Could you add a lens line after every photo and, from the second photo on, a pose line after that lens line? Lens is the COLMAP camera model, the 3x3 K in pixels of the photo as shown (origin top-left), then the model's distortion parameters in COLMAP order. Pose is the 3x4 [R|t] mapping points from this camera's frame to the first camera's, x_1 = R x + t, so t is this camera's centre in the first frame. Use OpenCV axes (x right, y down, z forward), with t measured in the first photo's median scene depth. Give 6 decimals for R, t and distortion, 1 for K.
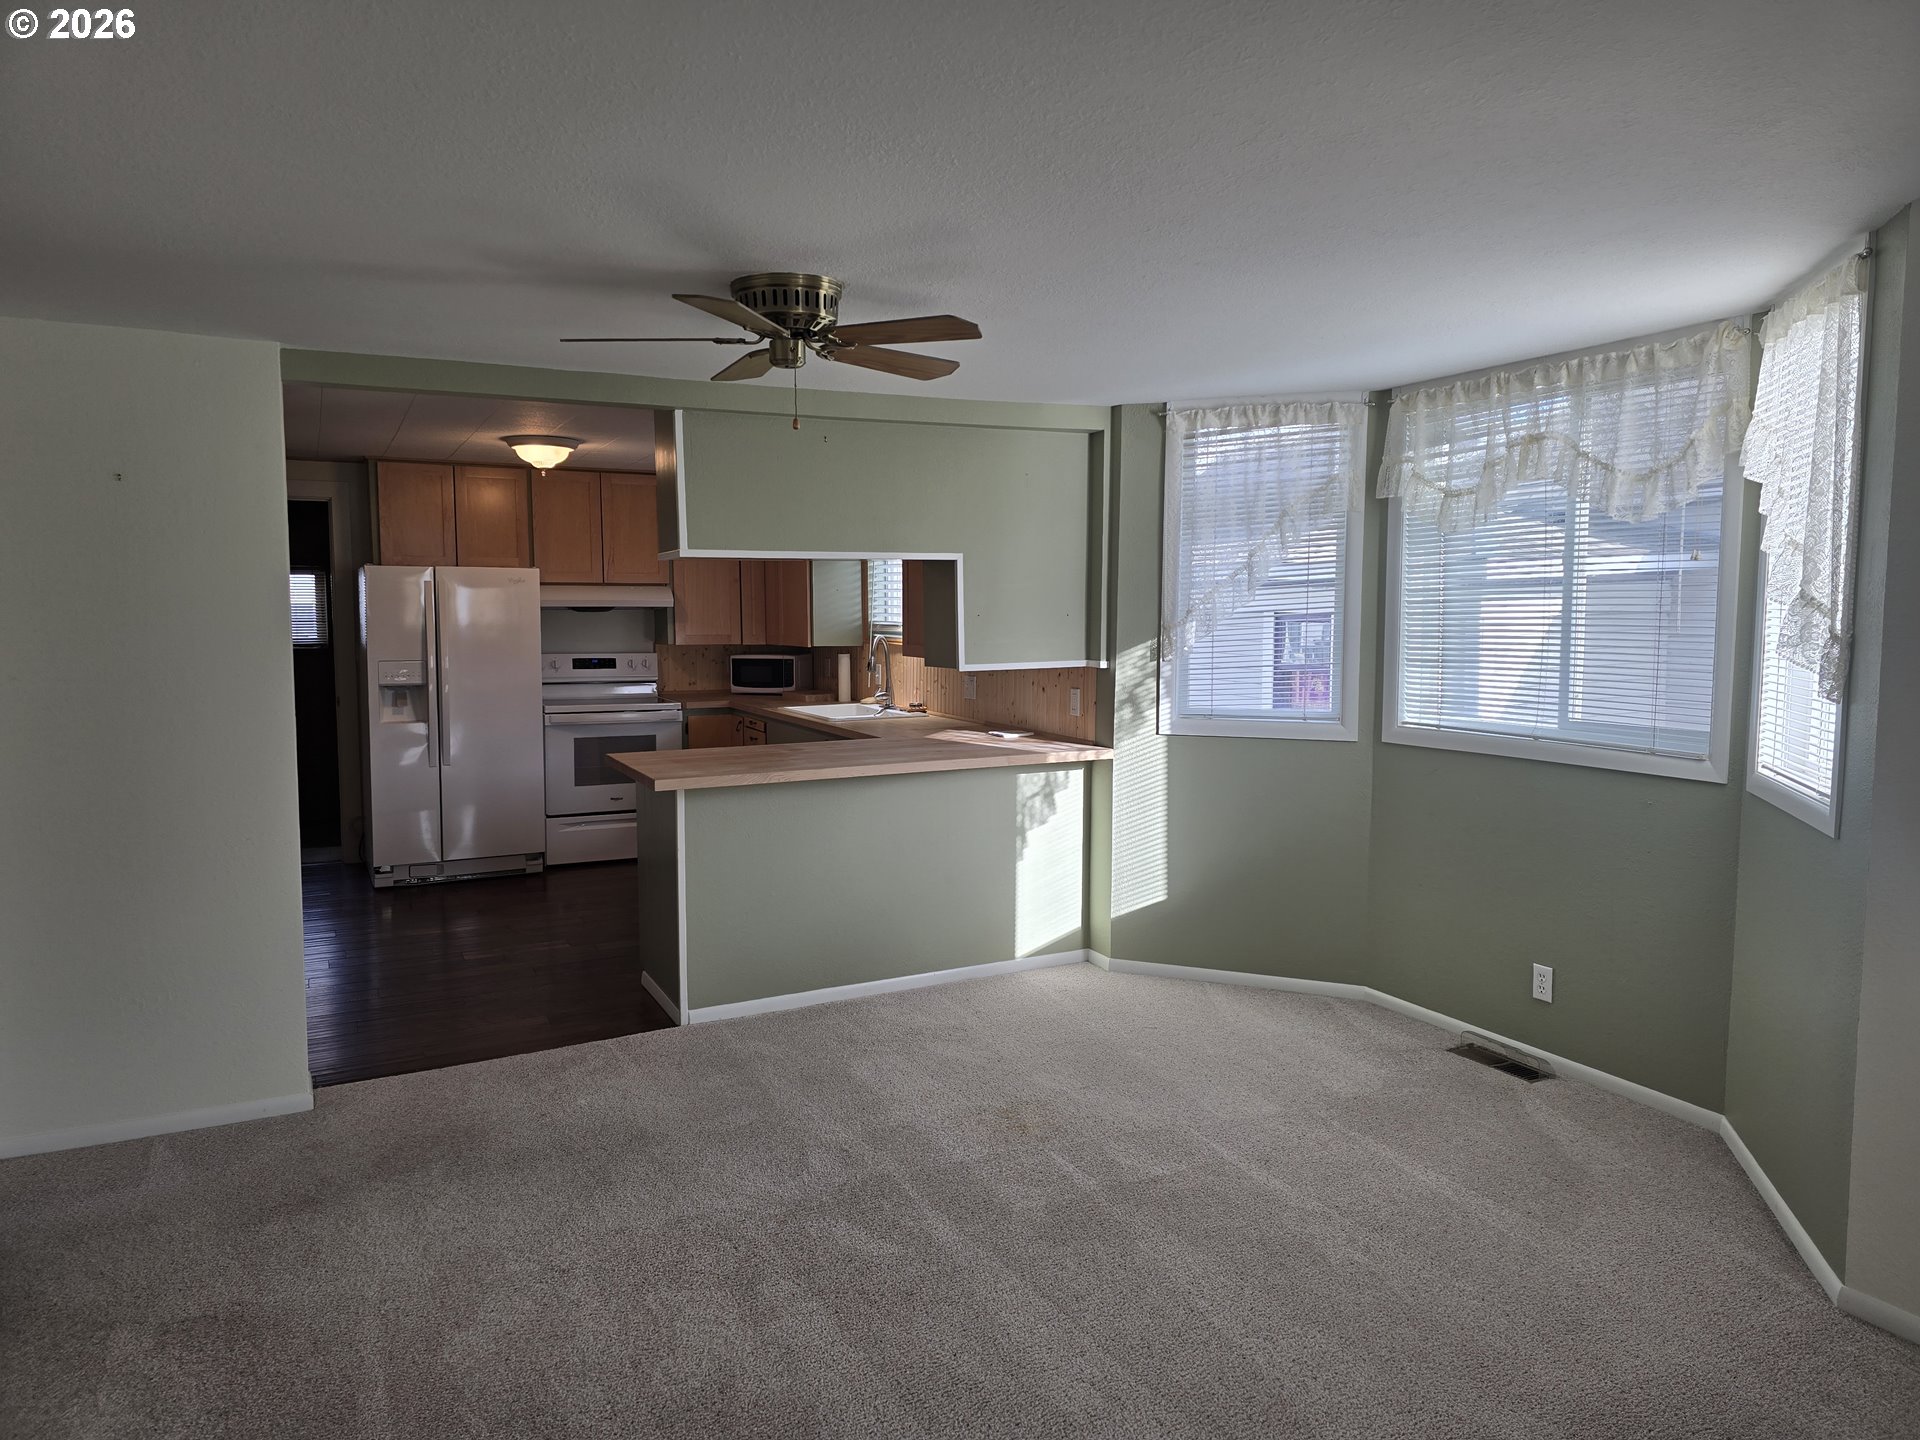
lens RADIAL K [[1280.2, 0, 975.9], [0, 1280.2, 709.4], [0, 0, 1]] dist [0.038569, -0.025122]
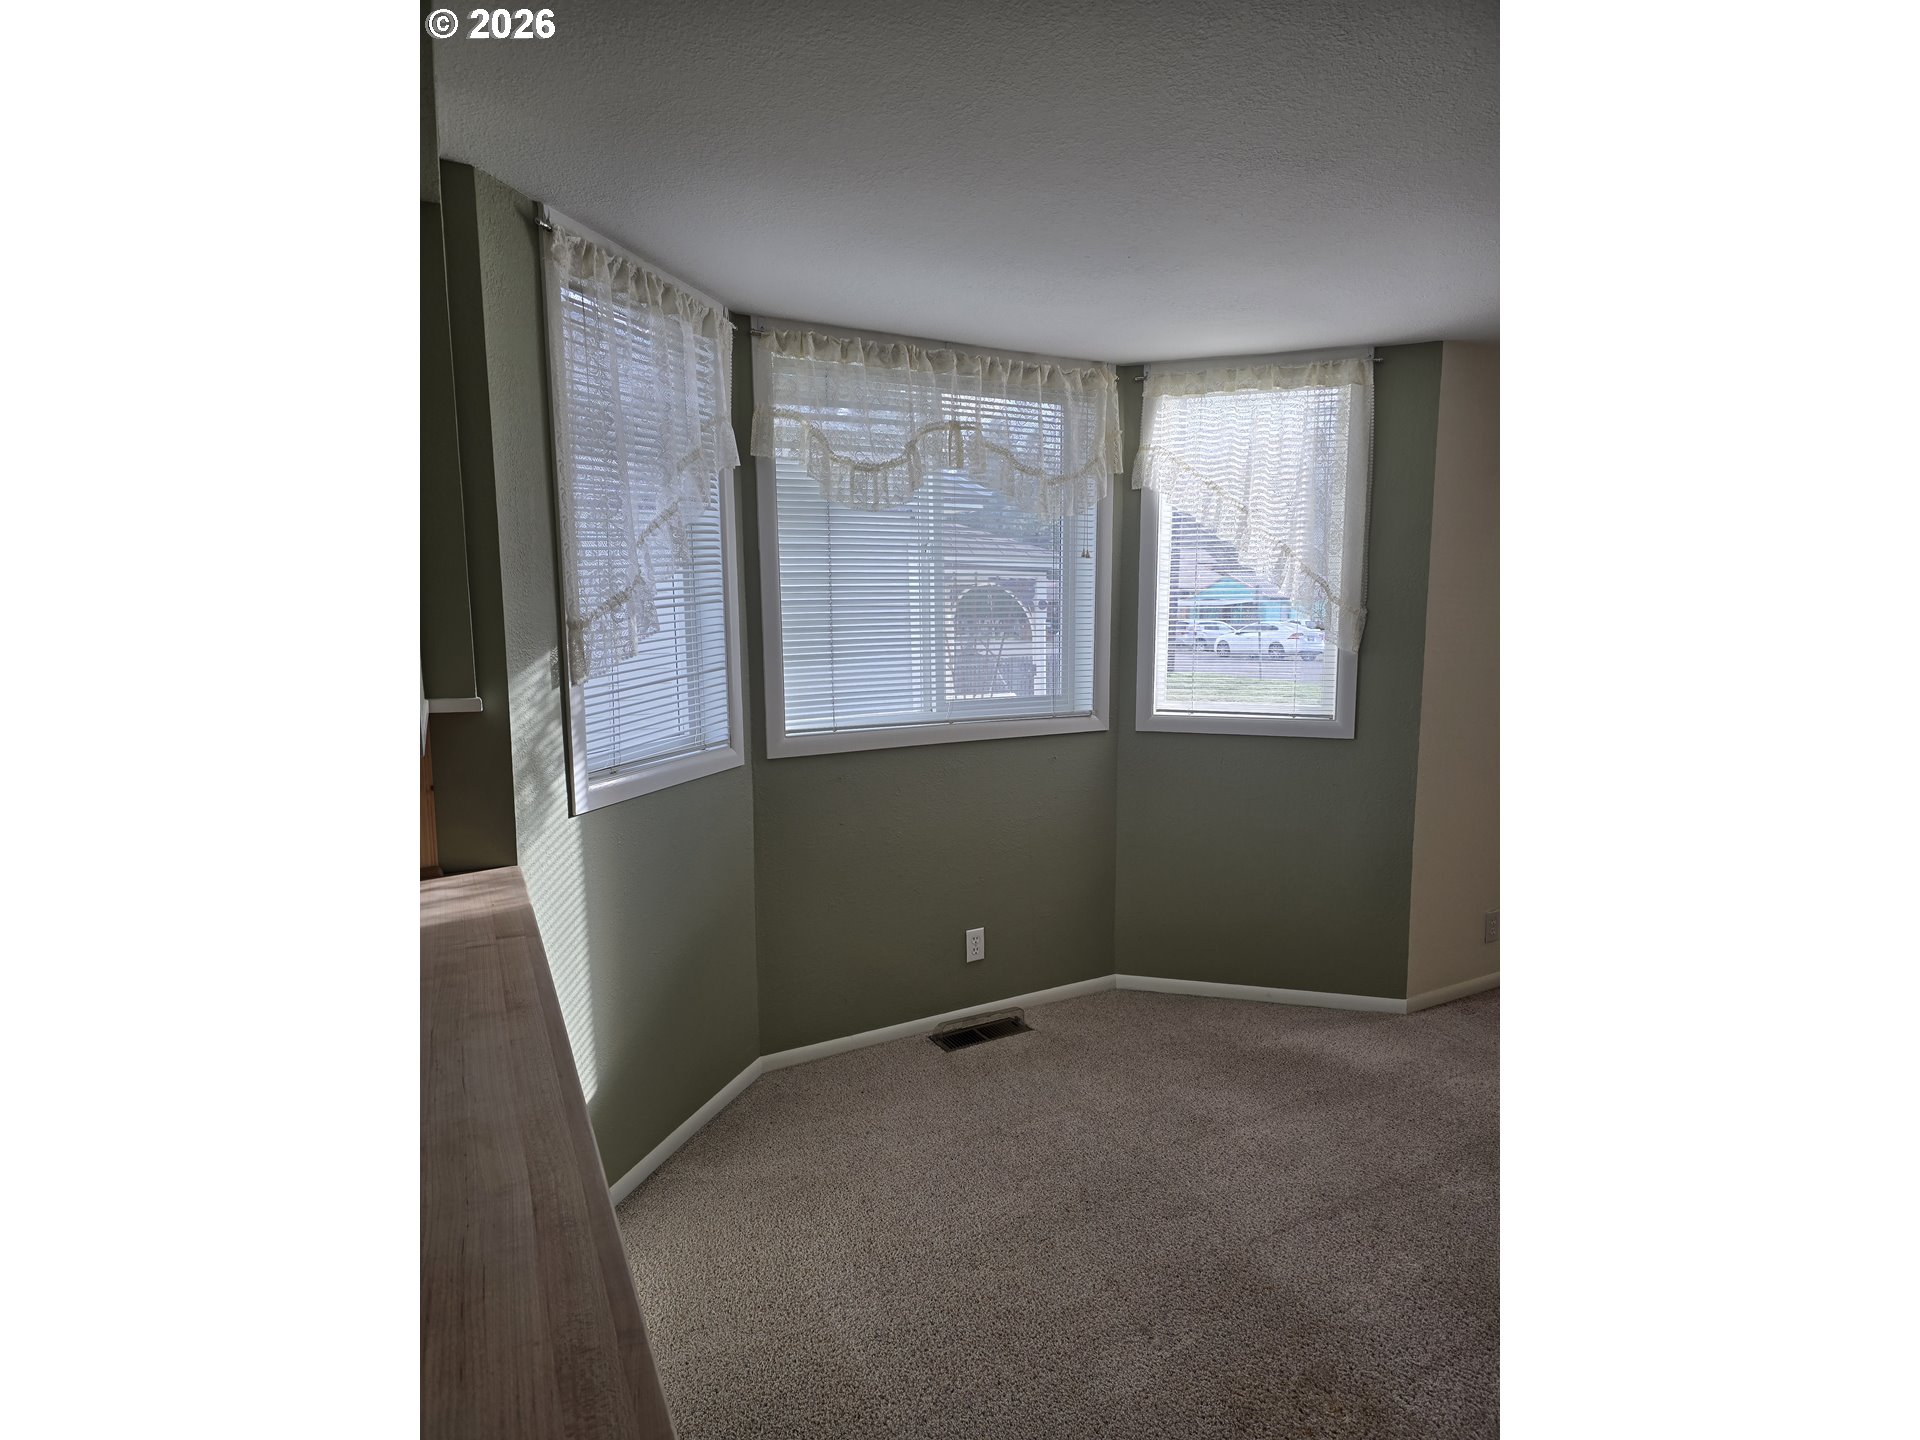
lens RADIAL K [[931.7, 0, 961.0], [0, 931.7, 732.8], [0, 0, 1]] dist [-0.007932, 0.004702]
pose [[0.005100, -0.135330, 0.990787, -0.269080], [0.087304, 0.987077, 0.134374, -0.060169], [-0.996169, 0.085814, 0.016849, 0.854771]]
